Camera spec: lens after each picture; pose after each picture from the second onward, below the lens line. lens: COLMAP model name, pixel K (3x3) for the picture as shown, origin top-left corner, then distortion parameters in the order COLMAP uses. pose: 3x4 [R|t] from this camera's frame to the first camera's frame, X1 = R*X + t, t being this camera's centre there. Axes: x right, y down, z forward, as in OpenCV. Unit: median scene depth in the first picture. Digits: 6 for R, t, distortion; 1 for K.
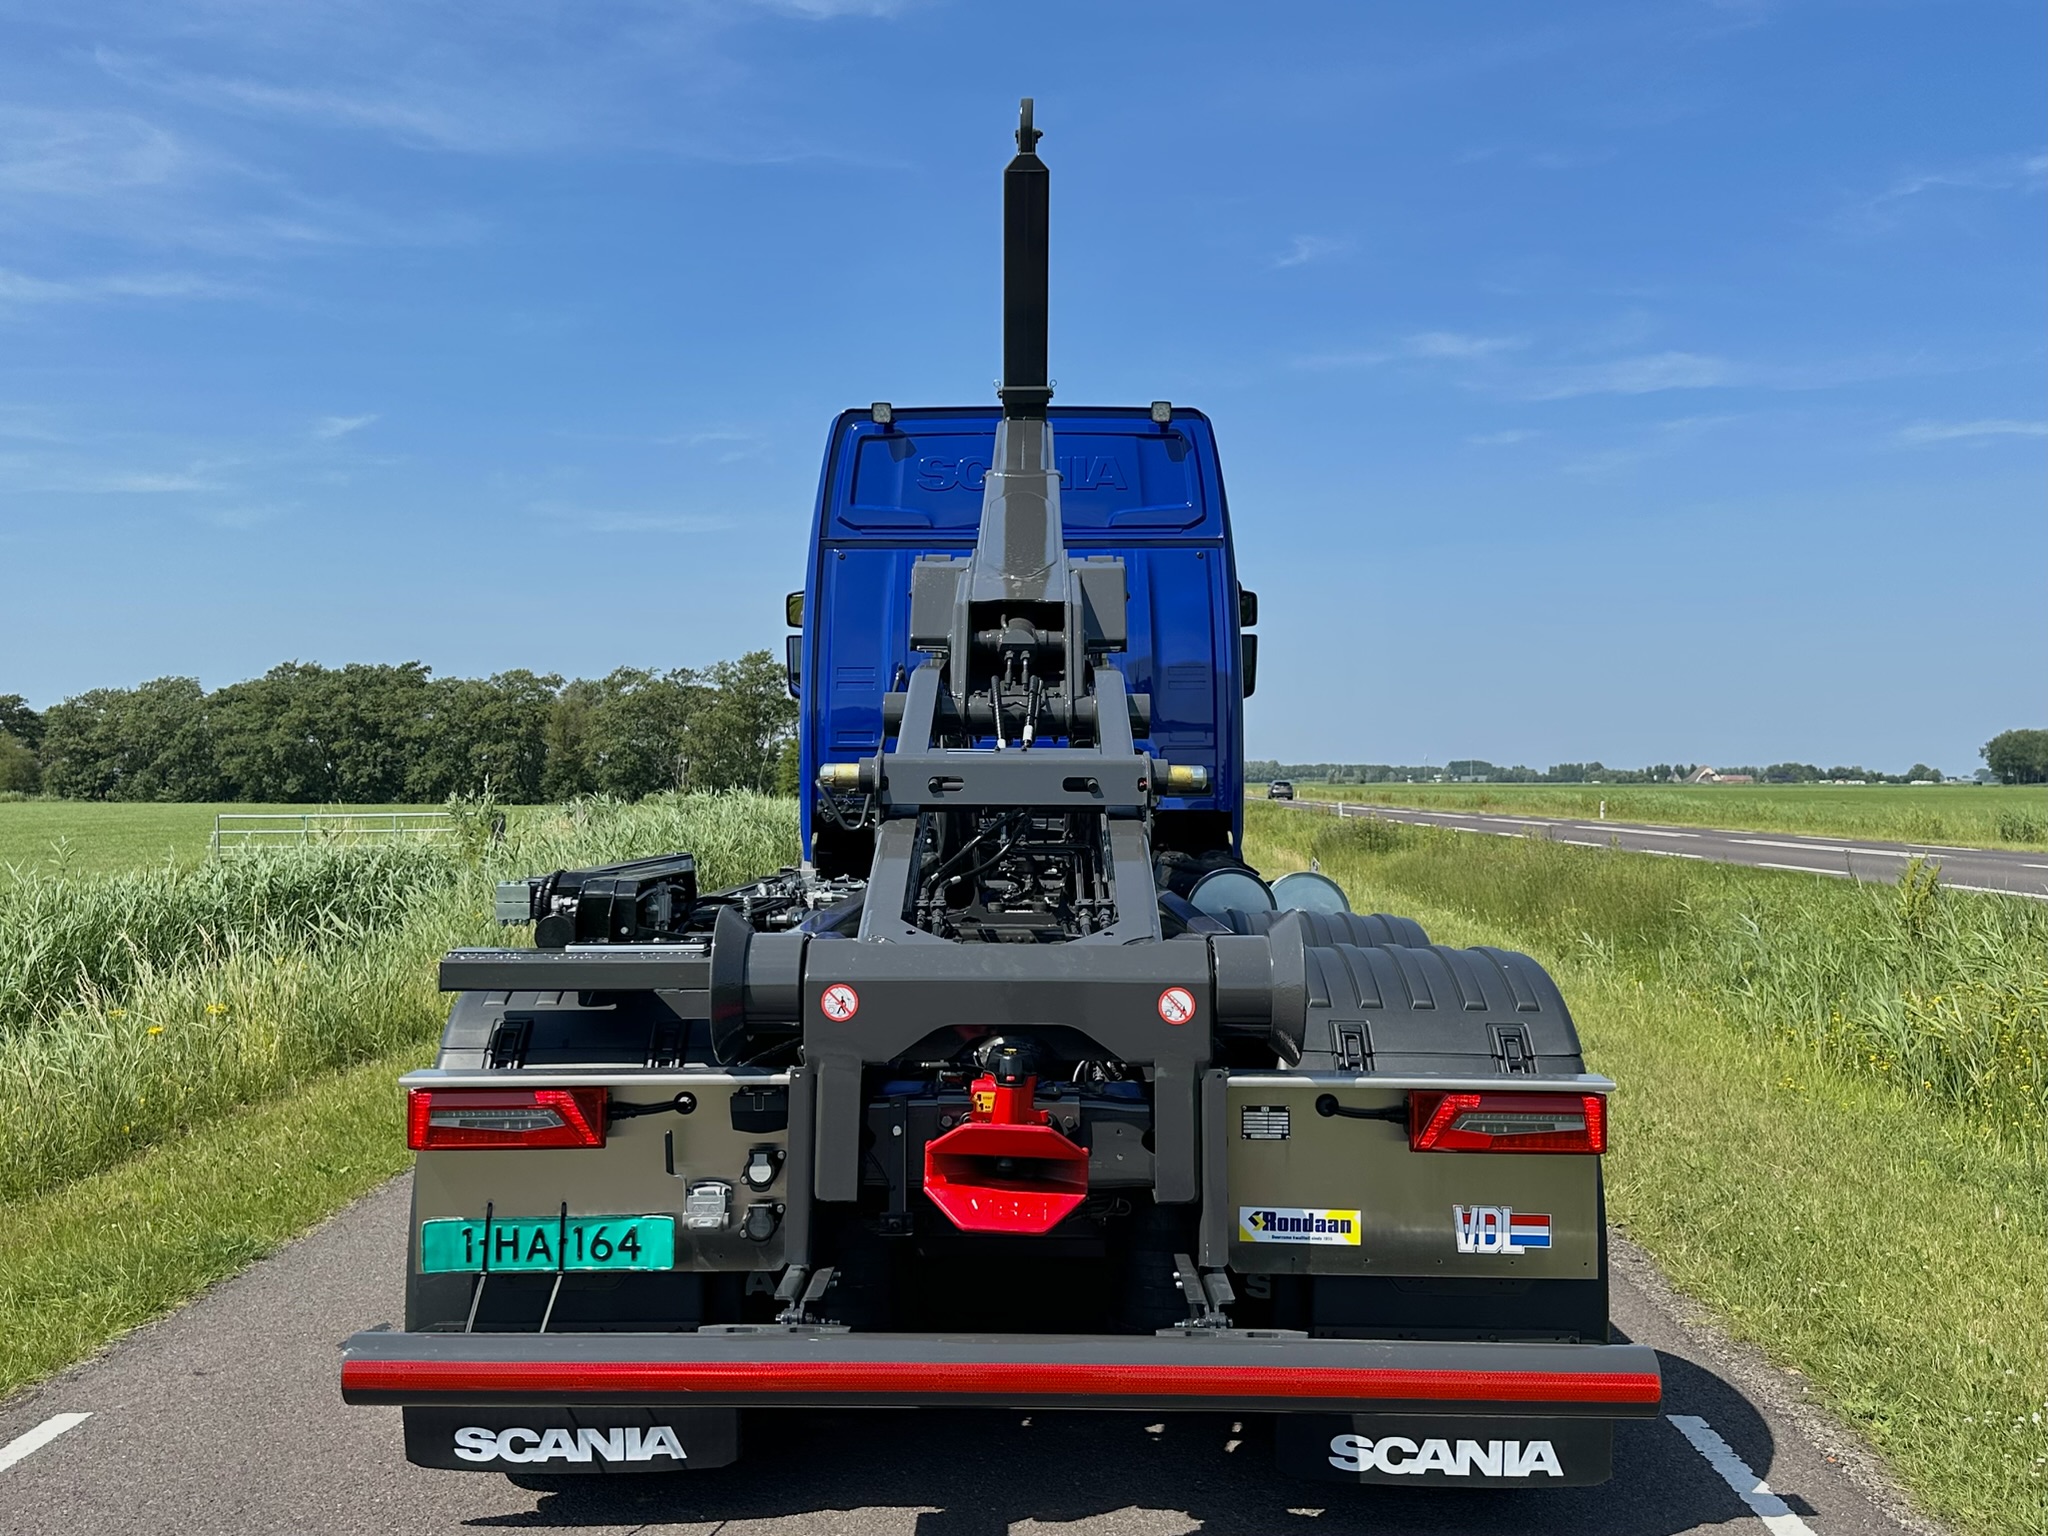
lens RADIAL K [[1915.8, 0, 1024.0], [0, 1915.8, 768.0], [0, 0, 1]] dist [0.197370, -0.419827]
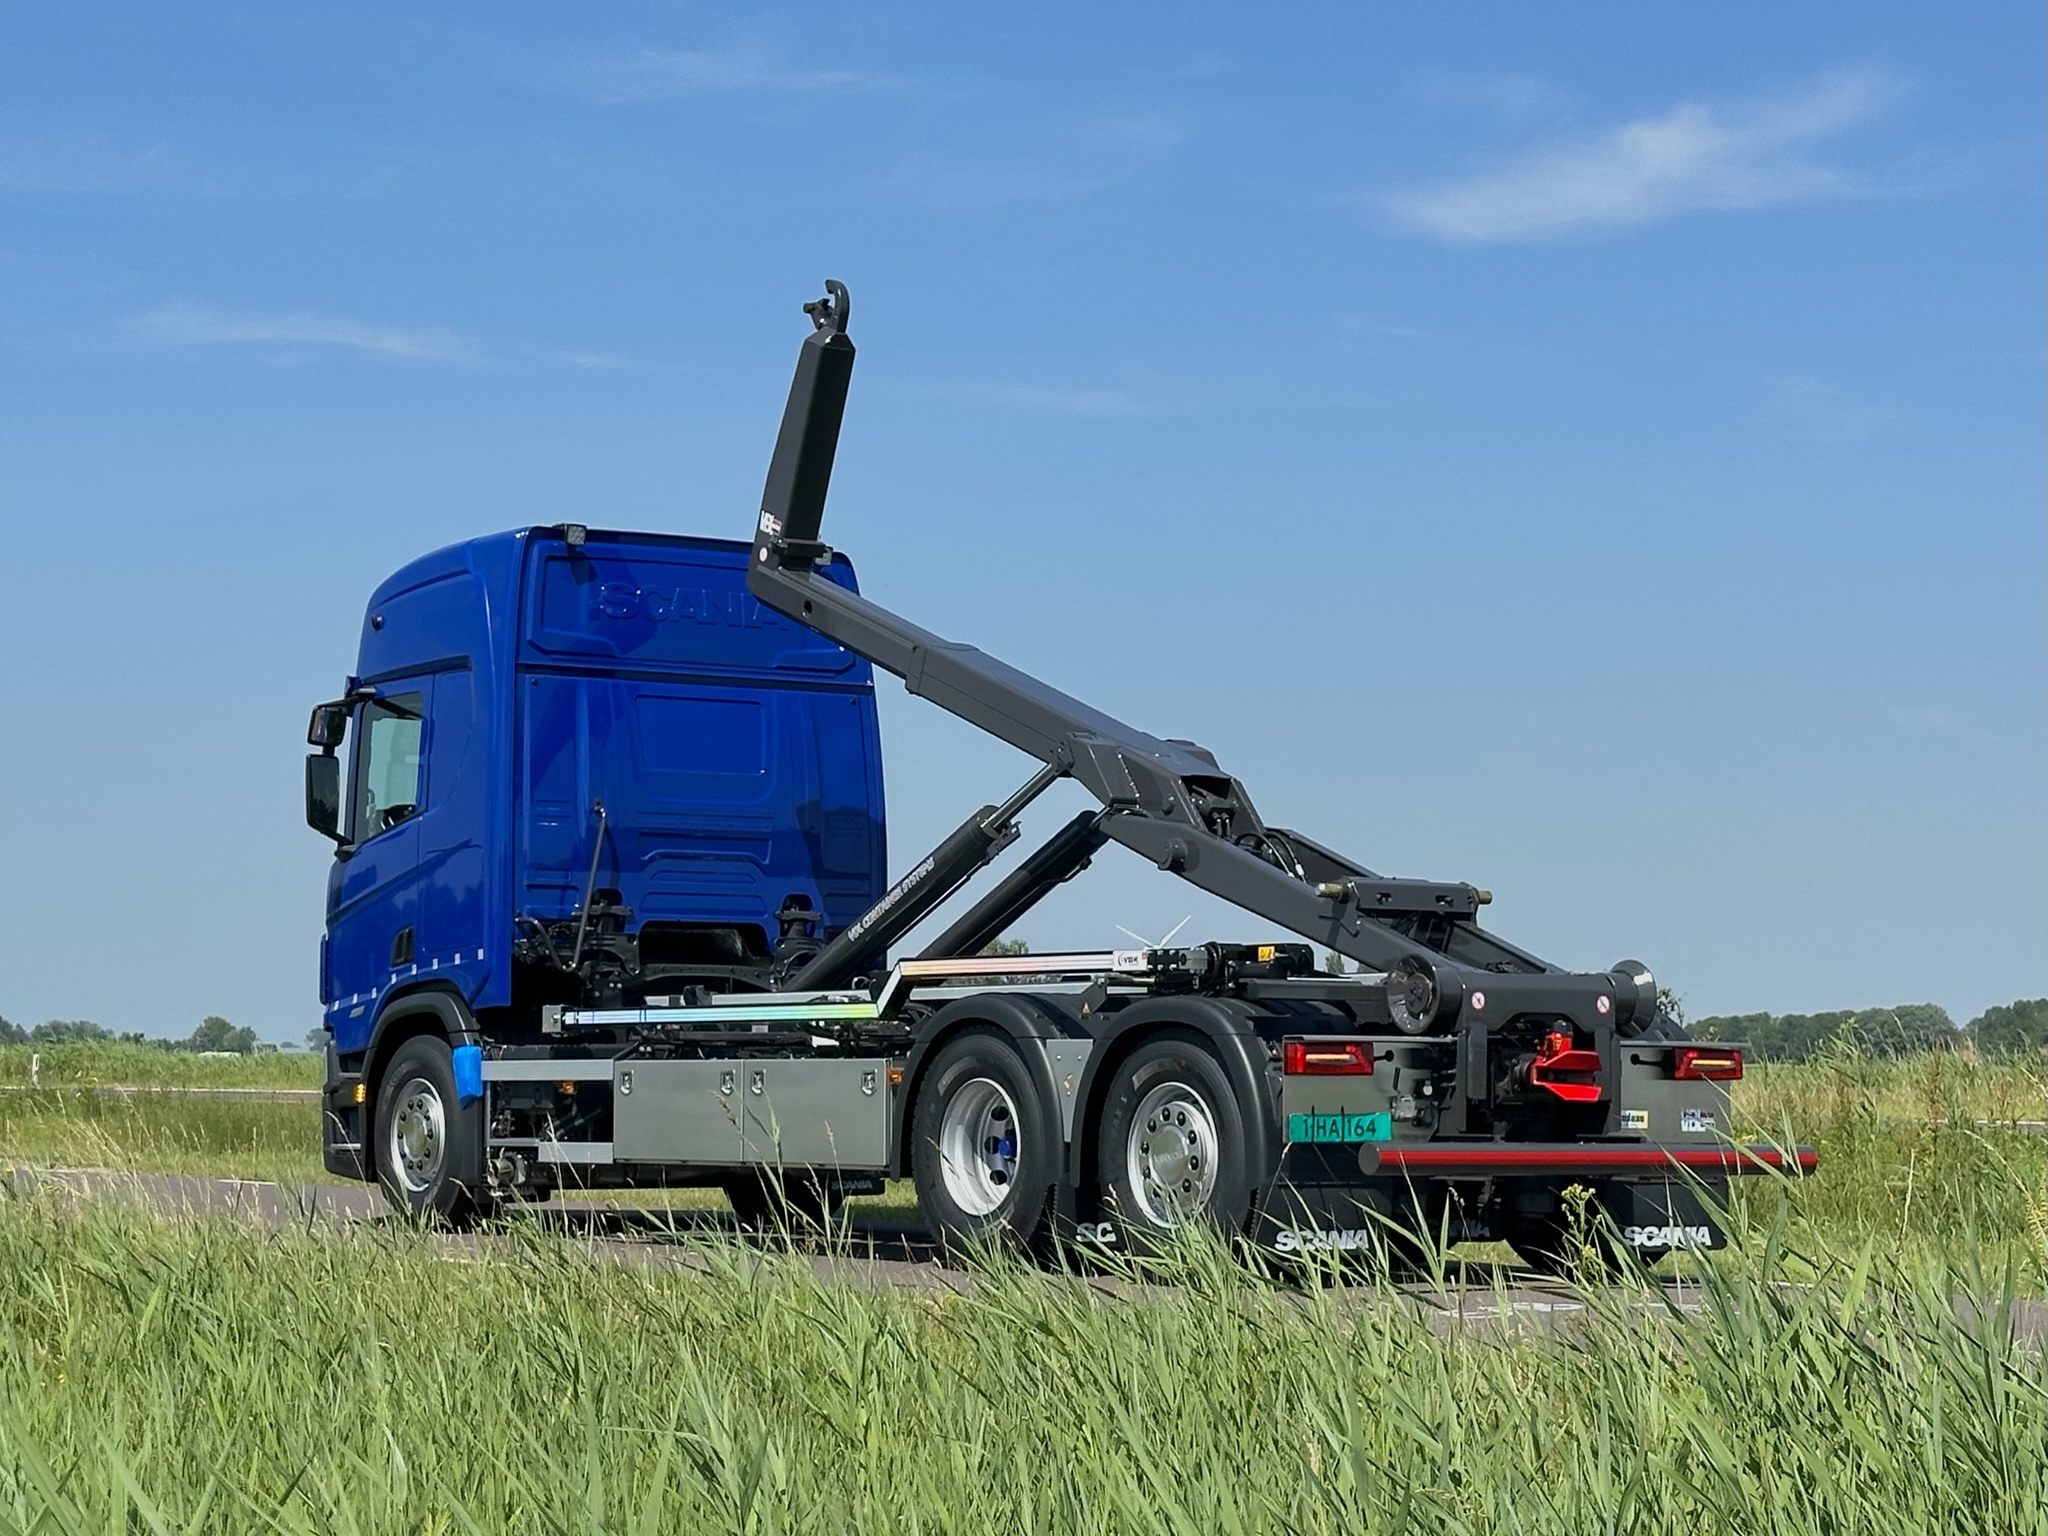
lens RADIAL K [[4479.6, 0, 1169.9], [0, 4479.6, 769.8], [0, 0, 1]] dist [0.241380, -0.120304]
pose [[0.789752, 0.045709, 0.611720, -2.938151], [-0.010701, 0.998095, -0.060765, 0.155799], [-0.613333, 0.041444, 0.788737, -2.273061]]
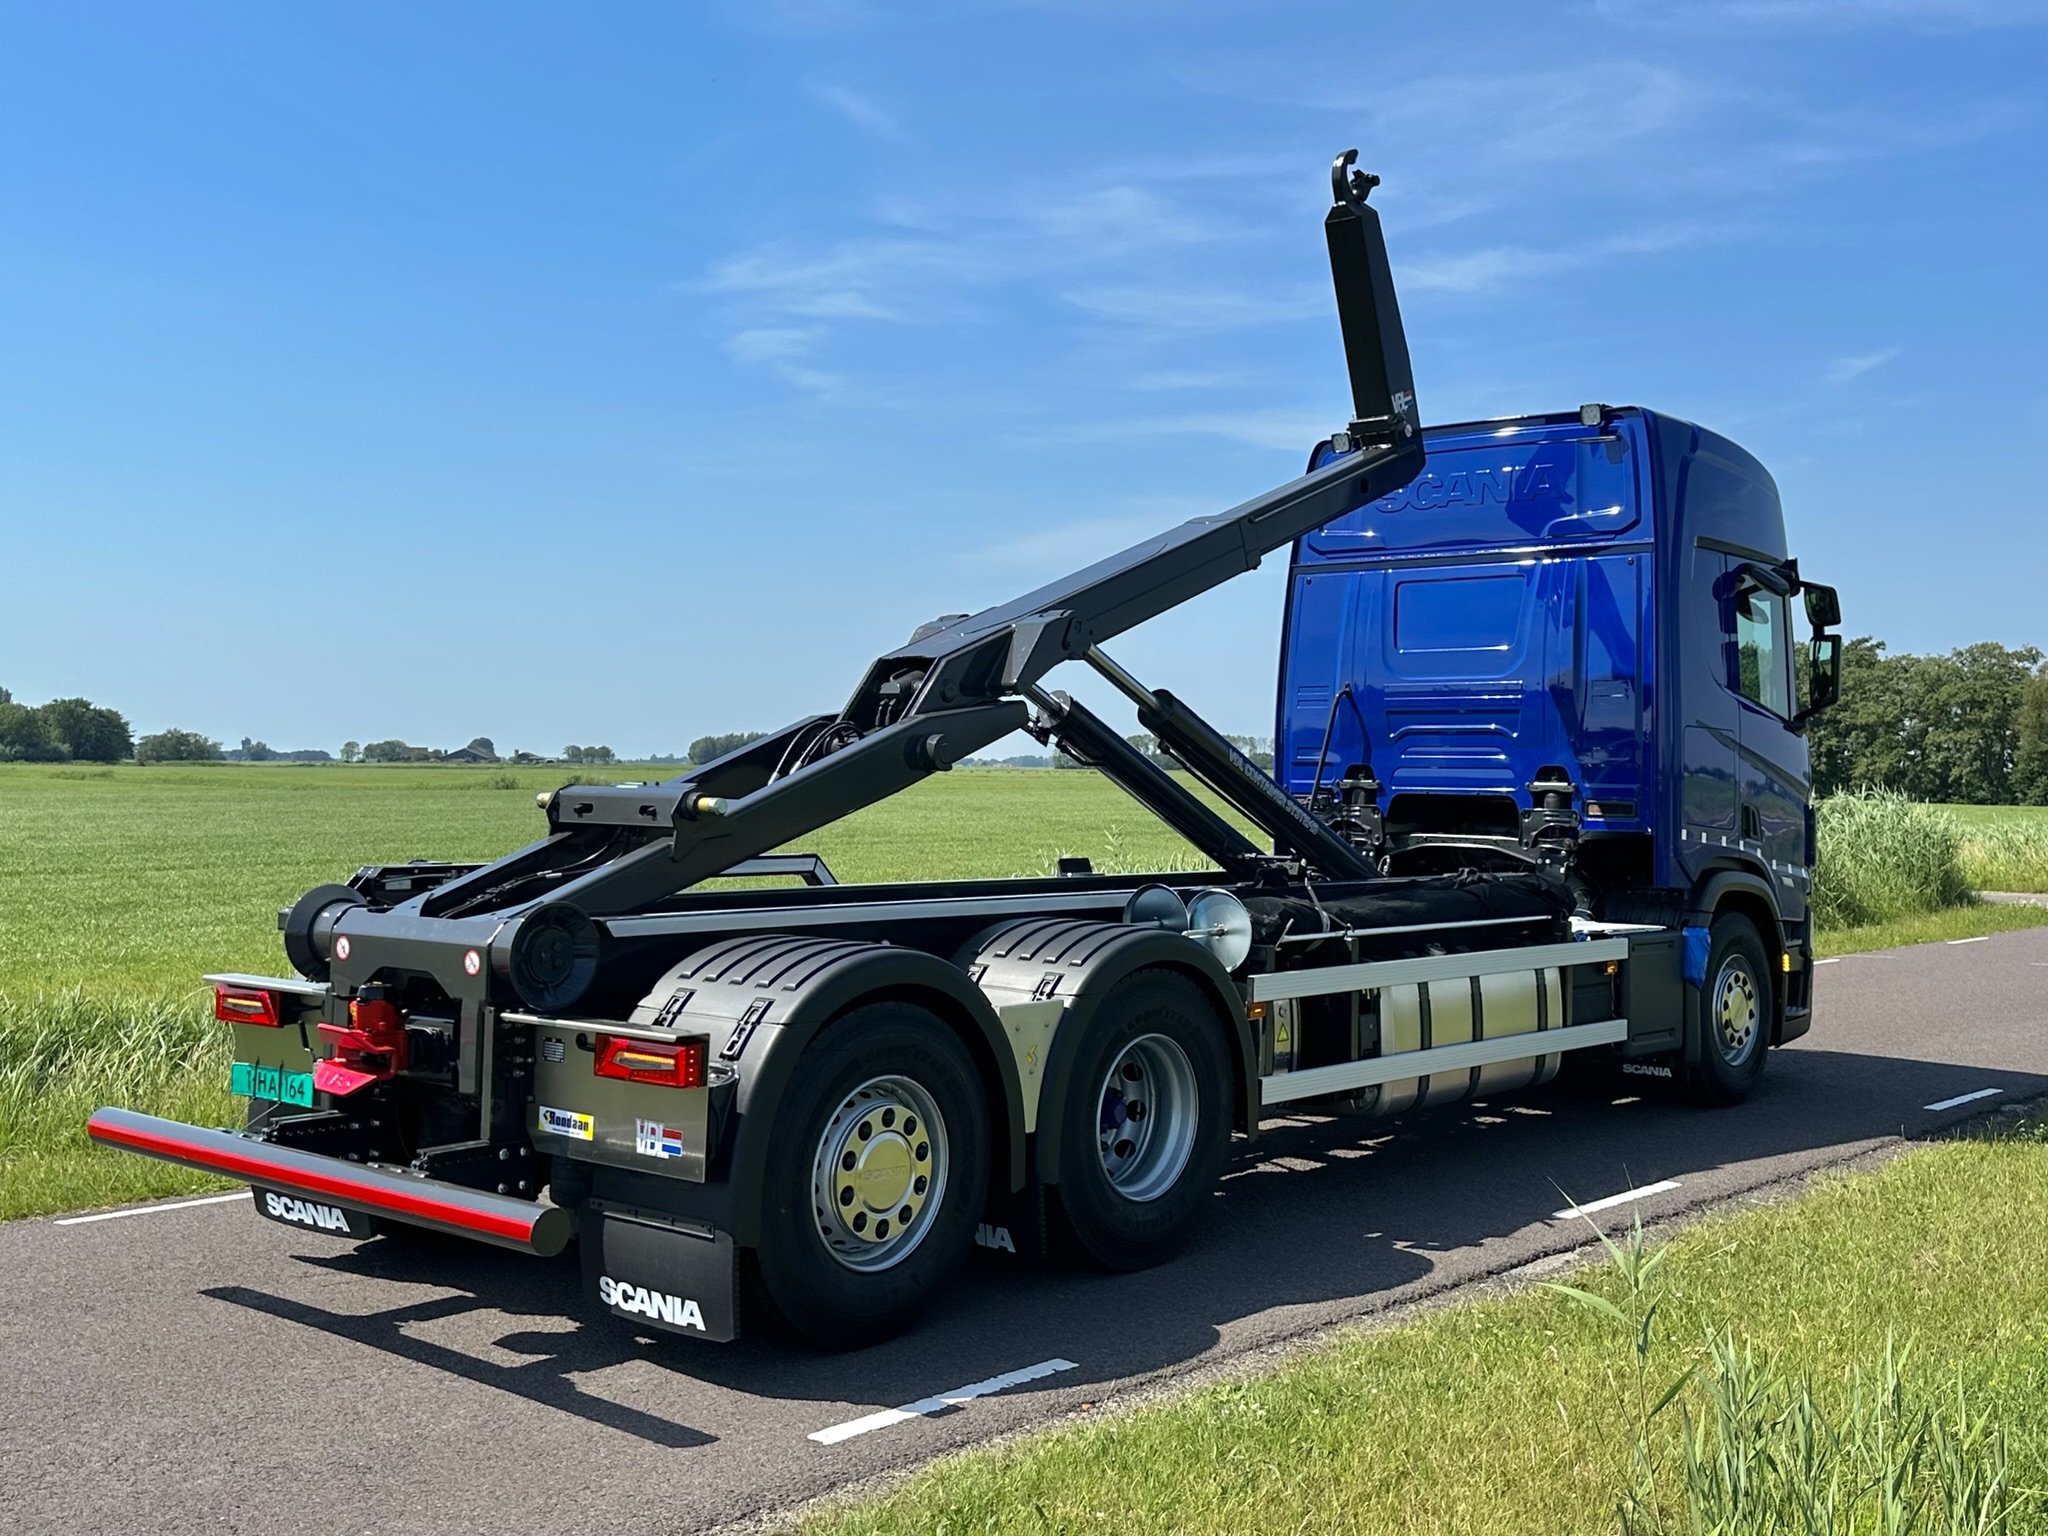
lens RADIAL K [[2182.1, 0, 1028.0], [0, 2182.1, 701.1], [0, 0, 1]] dist [0.261686, -0.675032]
pose [[0.765332, -0.010430, -0.643552, 1.399612], [-0.005670, 0.999721, -0.022944, -0.039357], [0.643611, 0.021209, 0.765059, -0.043528]]
